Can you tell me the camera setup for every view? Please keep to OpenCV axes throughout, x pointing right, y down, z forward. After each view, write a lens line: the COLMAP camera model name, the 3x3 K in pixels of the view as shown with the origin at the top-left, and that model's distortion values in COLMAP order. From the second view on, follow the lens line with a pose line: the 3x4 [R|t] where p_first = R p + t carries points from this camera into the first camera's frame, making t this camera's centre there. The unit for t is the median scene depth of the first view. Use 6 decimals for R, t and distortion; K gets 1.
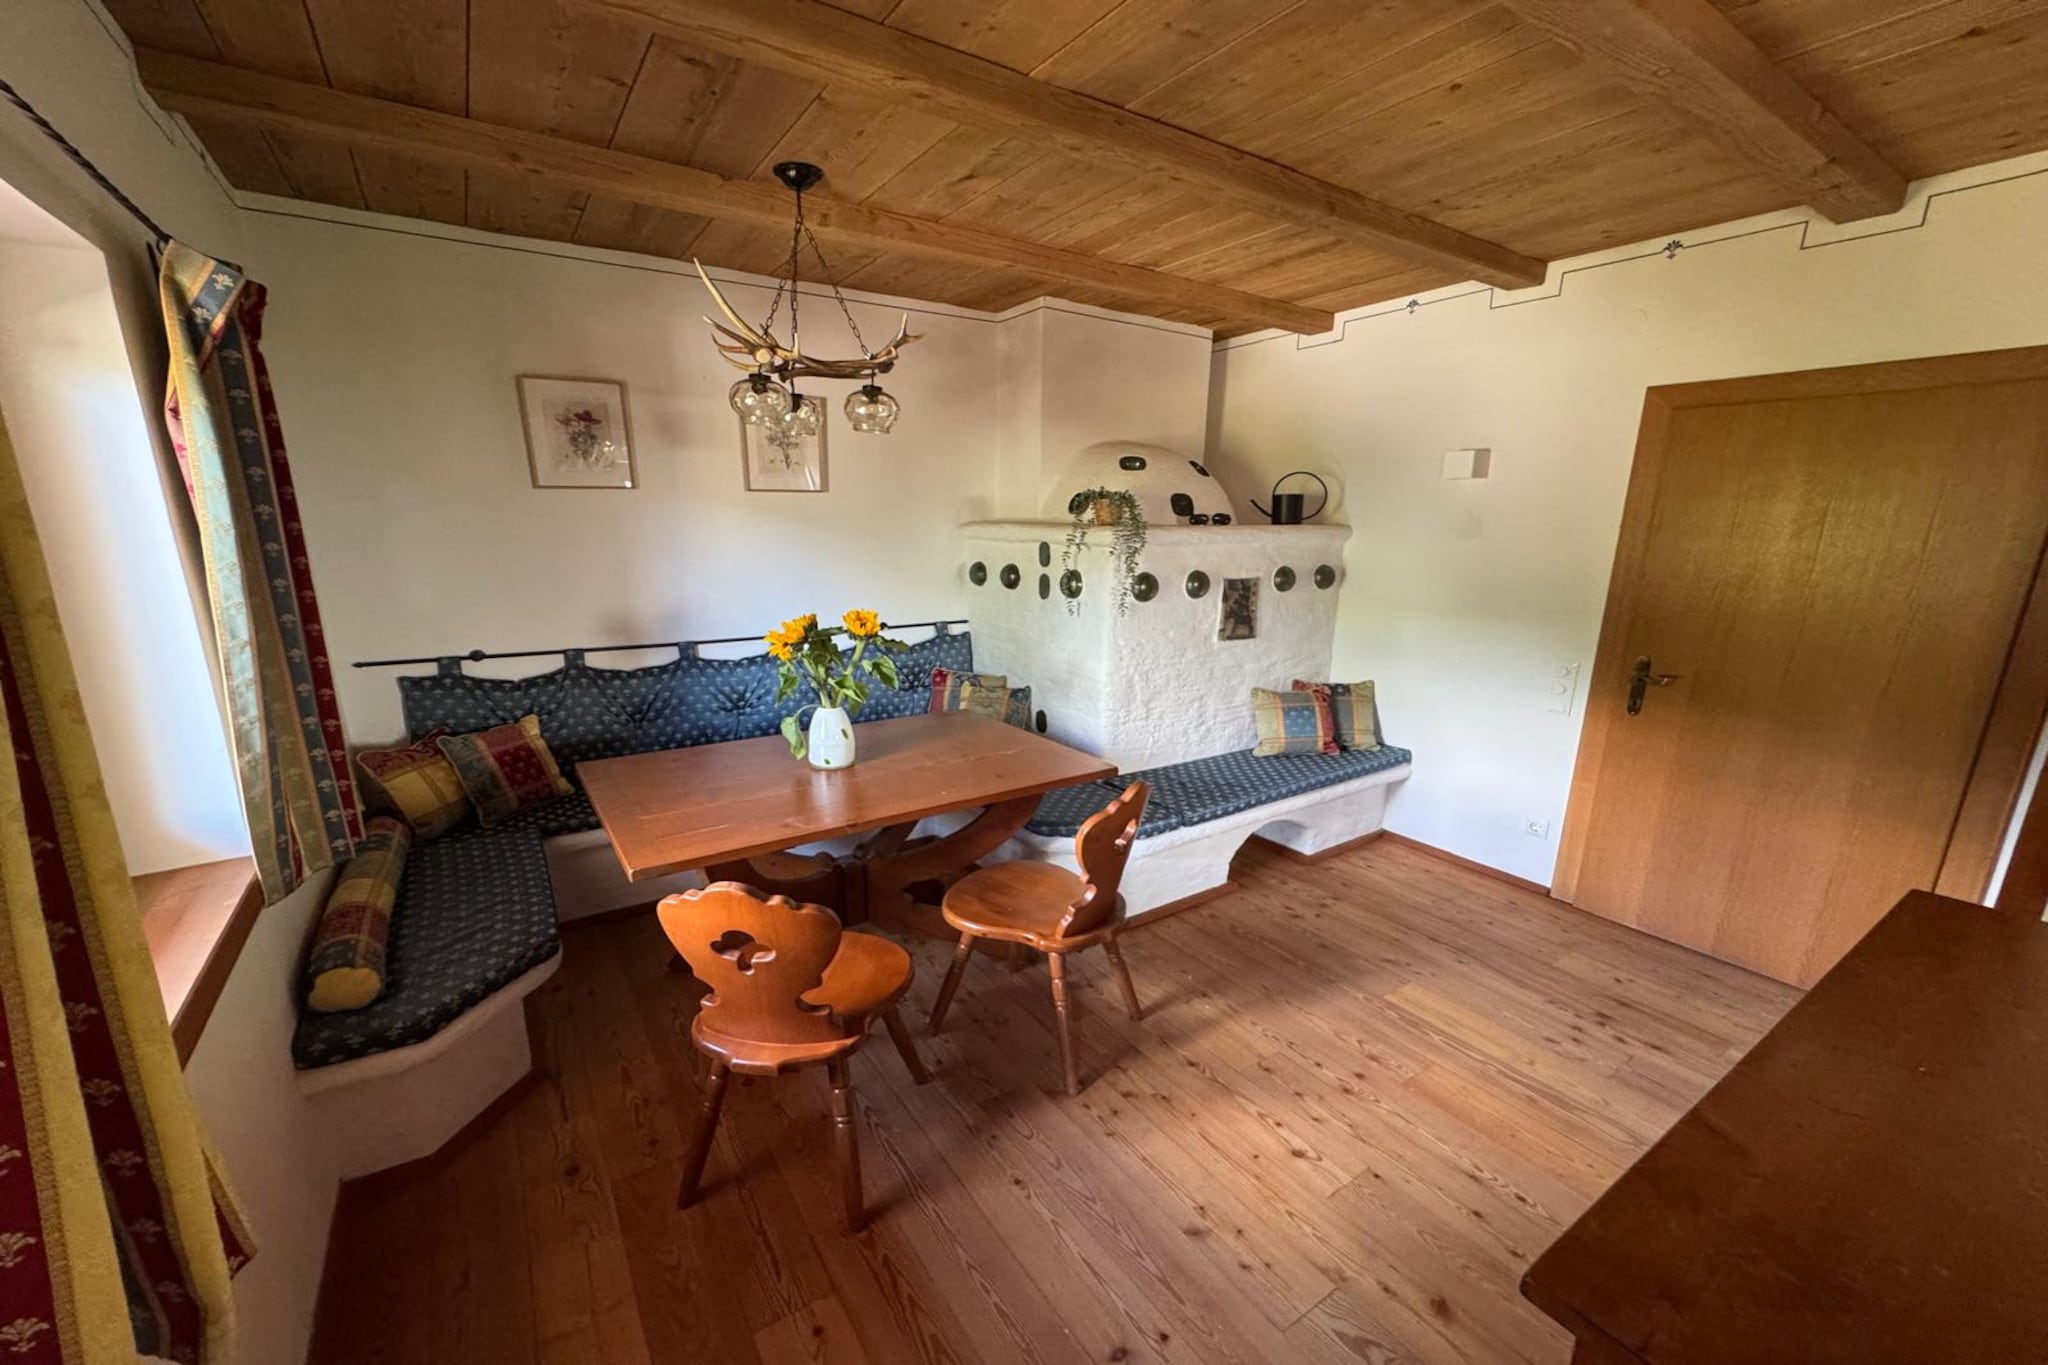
lens RADIAL K [[818.8, 0, 1022.0], [0, 818.8, 666.2], [0, 0, 1]] dist [0.001229, 0.000018]
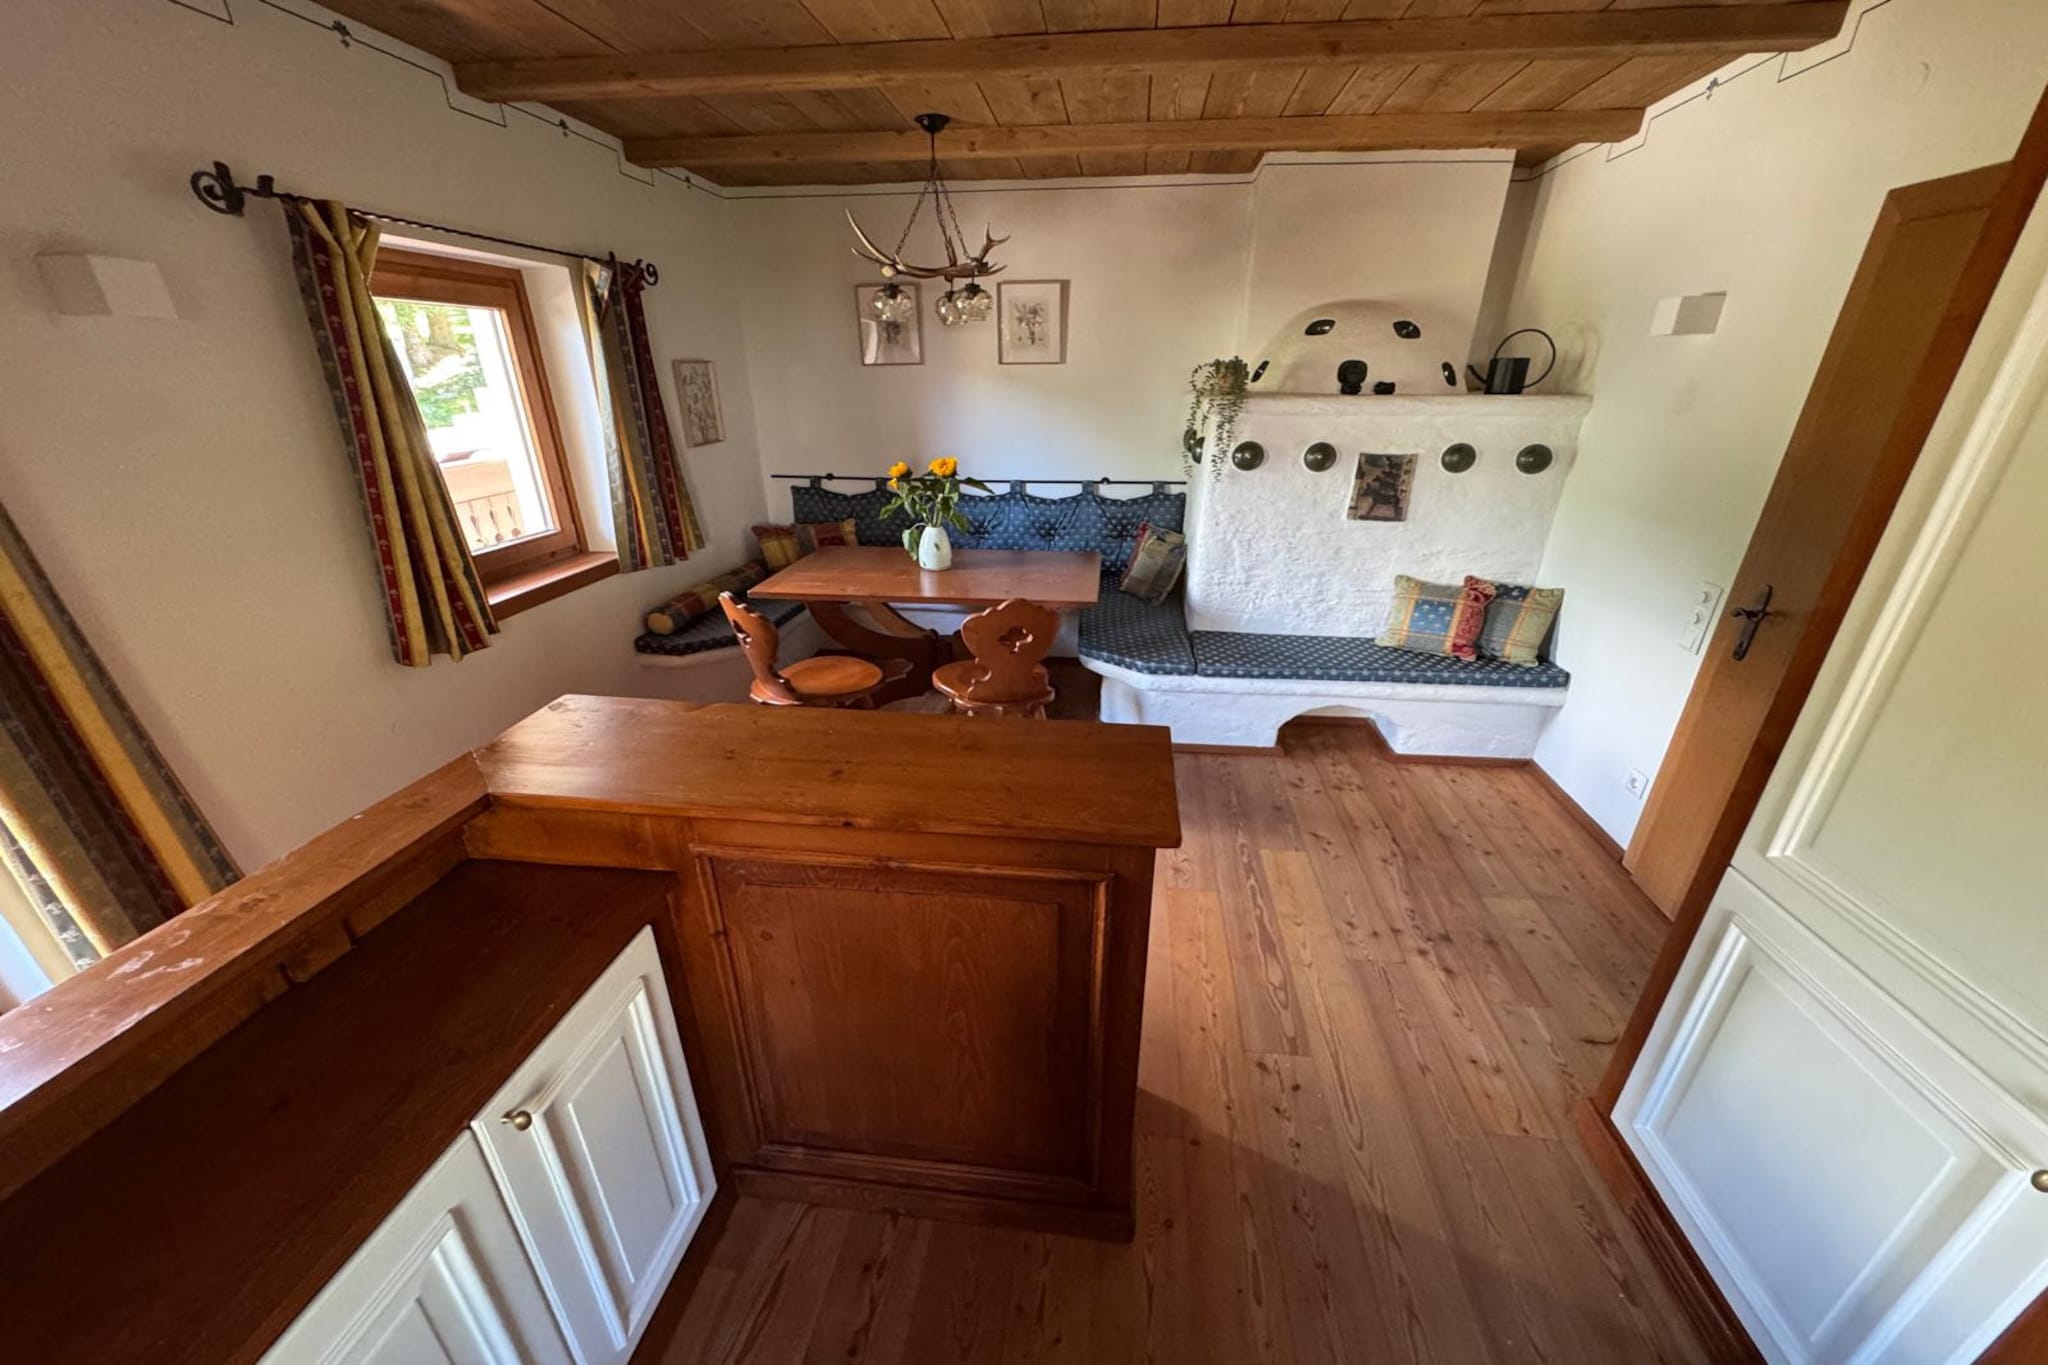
lens RADIAL K [[832.0, 0, 1024.0], [0, 832.0, 682.5], [0, 0, 1]] dist [-0.000759, -0.000229]
pose [[0.757749, 0.222123, -0.613578, 0.601205], [-0.112708, 0.970701, 0.212216, -0.008473], [0.642739, -0.091651, 0.760583, -0.018539]]
